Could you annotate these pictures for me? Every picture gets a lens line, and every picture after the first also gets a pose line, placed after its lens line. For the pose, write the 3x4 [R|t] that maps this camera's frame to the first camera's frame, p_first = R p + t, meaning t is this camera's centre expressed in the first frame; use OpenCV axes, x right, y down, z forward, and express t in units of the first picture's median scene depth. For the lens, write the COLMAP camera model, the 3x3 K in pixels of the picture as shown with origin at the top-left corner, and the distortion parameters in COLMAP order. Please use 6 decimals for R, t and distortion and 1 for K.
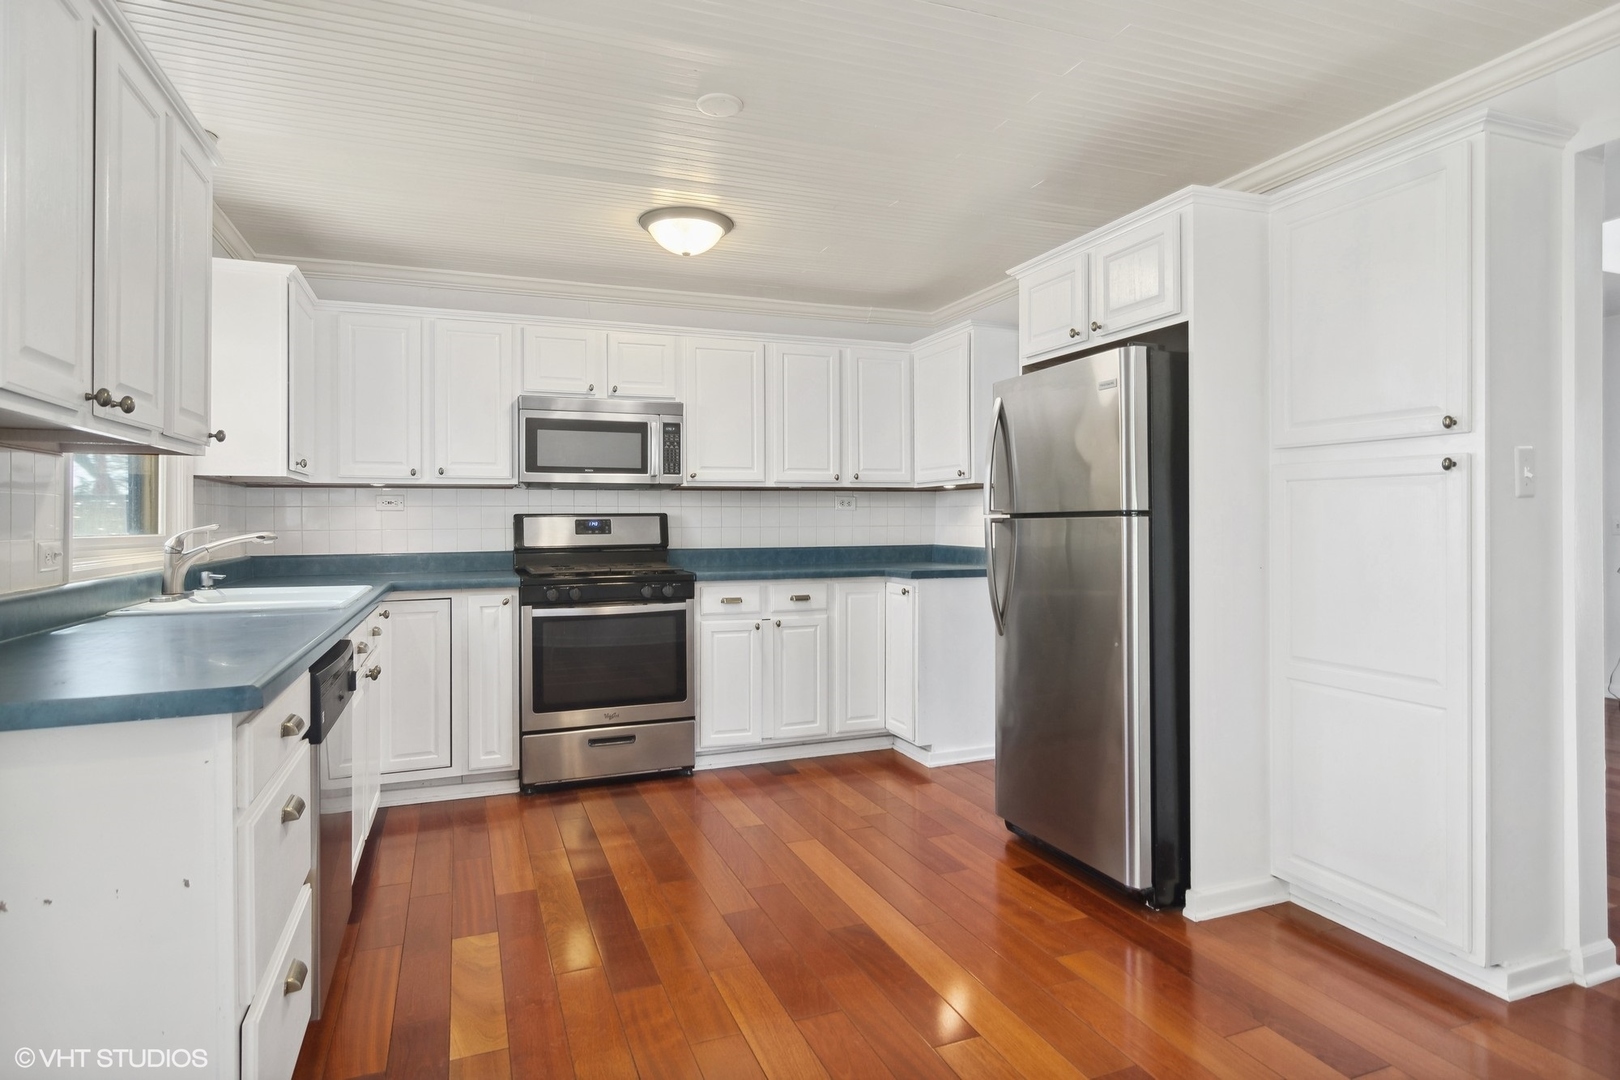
lens RADIAL K [[889.5, 0, 814.3], [0, 889.5, 525.4], [0, 0, 1]] dist [0.000614, 0.001223]
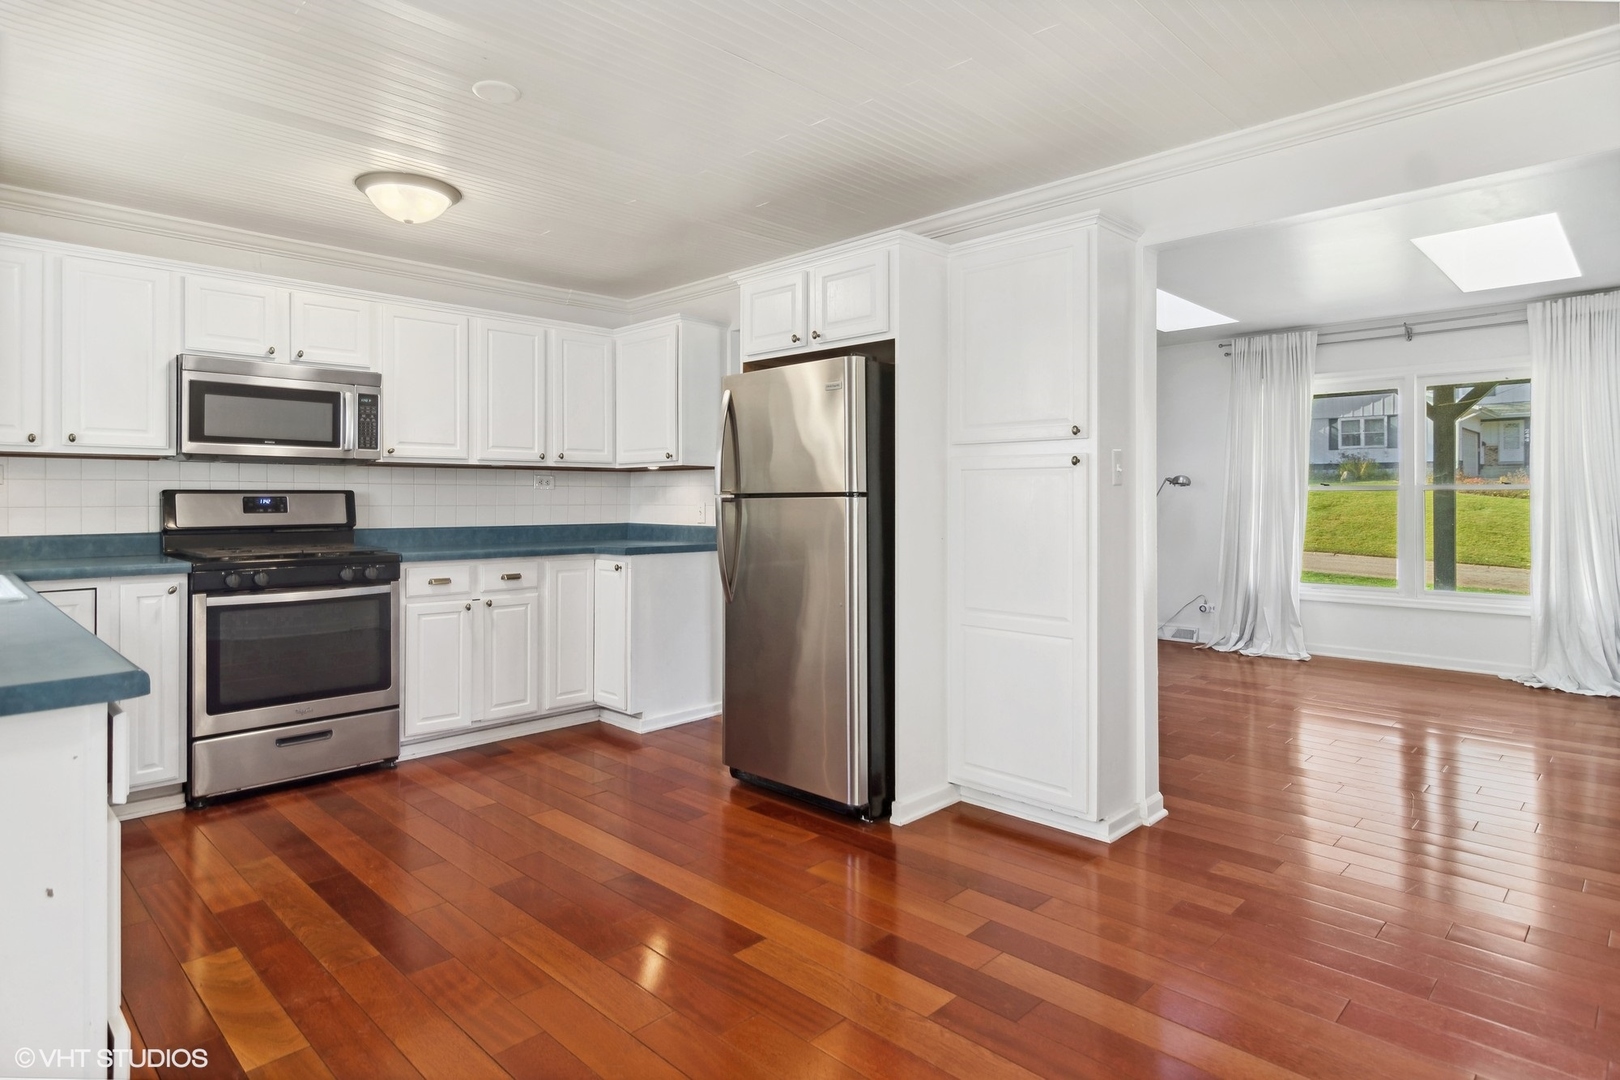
lens RADIAL K [[887.3, 0, 817.1], [0, 887.3, 499.9], [0, 0, 1]] dist [-0.000872, 0.001389]
pose [[0.912314, 0.005167, 0.409460, -0.125784], [-0.002717, 0.999975, -0.006566, 0.001165], [-0.409483, 0.004878, 0.912305, -0.053177]]
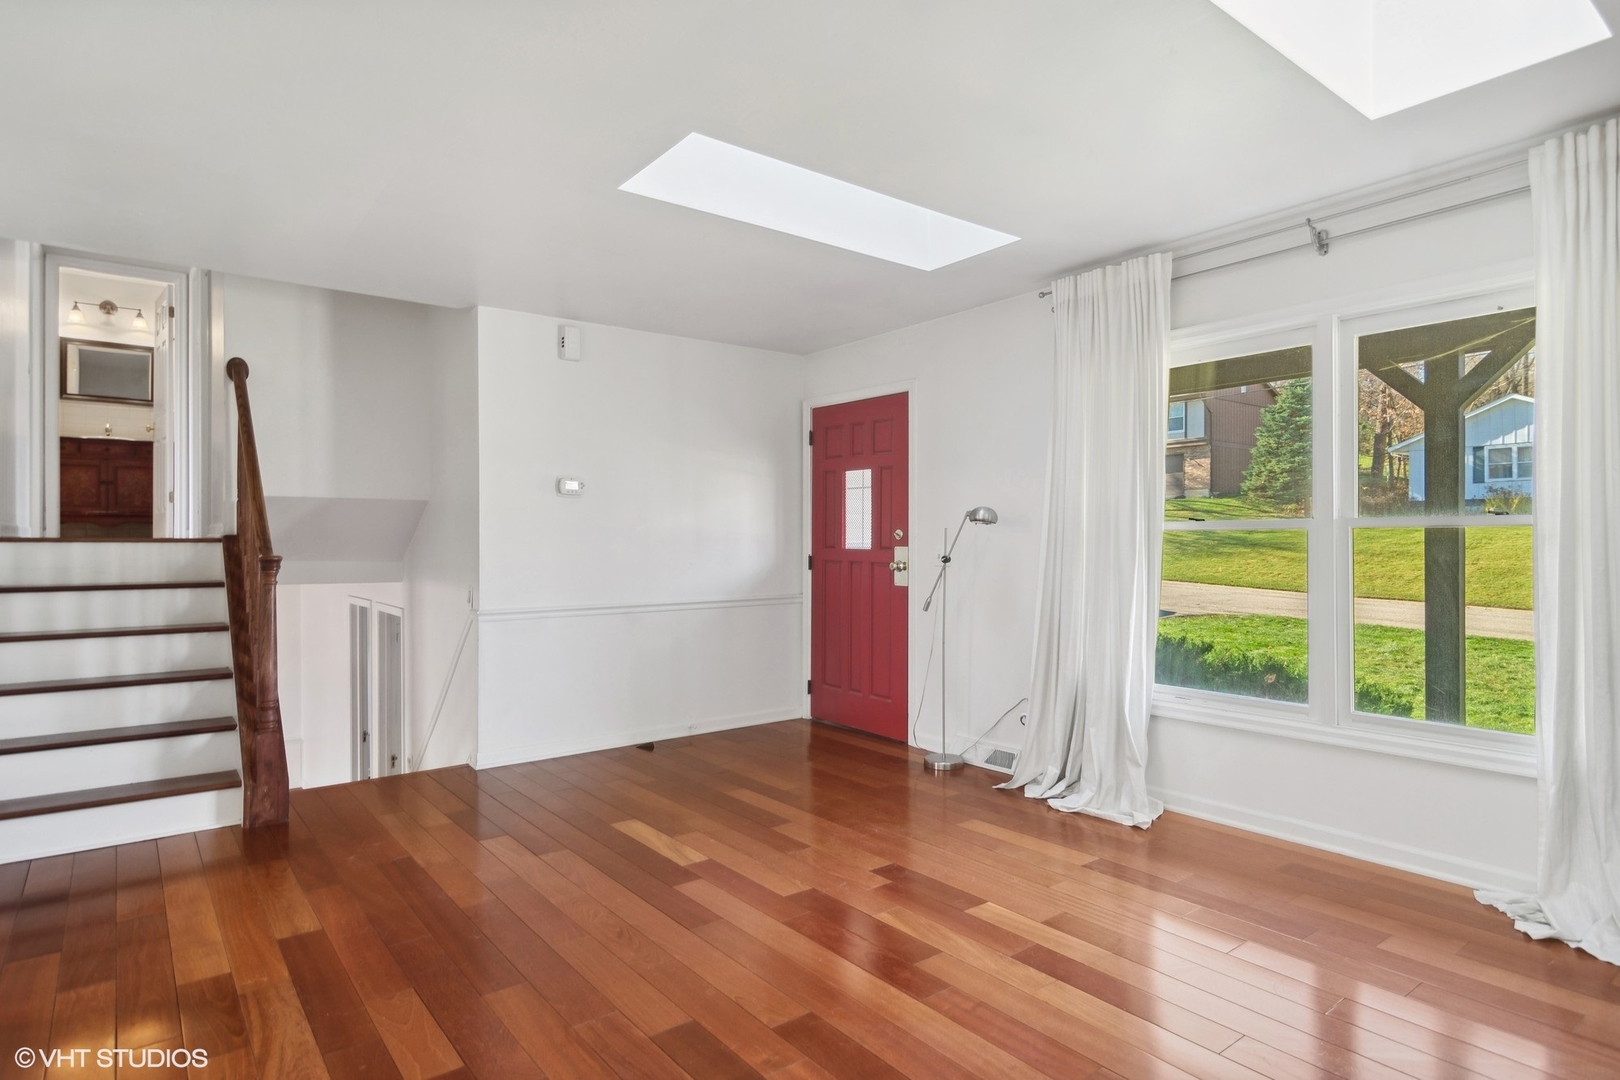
lens RADIAL K [[887.7, 0, 830.6], [0, 887.7, 546.0], [0, 0, 1]] dist [0.003563, 0.001176]
pose [[0.956260, 0.000929, 0.292517, 0.557010], [-0.000251, 0.999997, -0.002356, -0.007607], [-0.292518, 0.002180, 0.956258, 0.193062]]
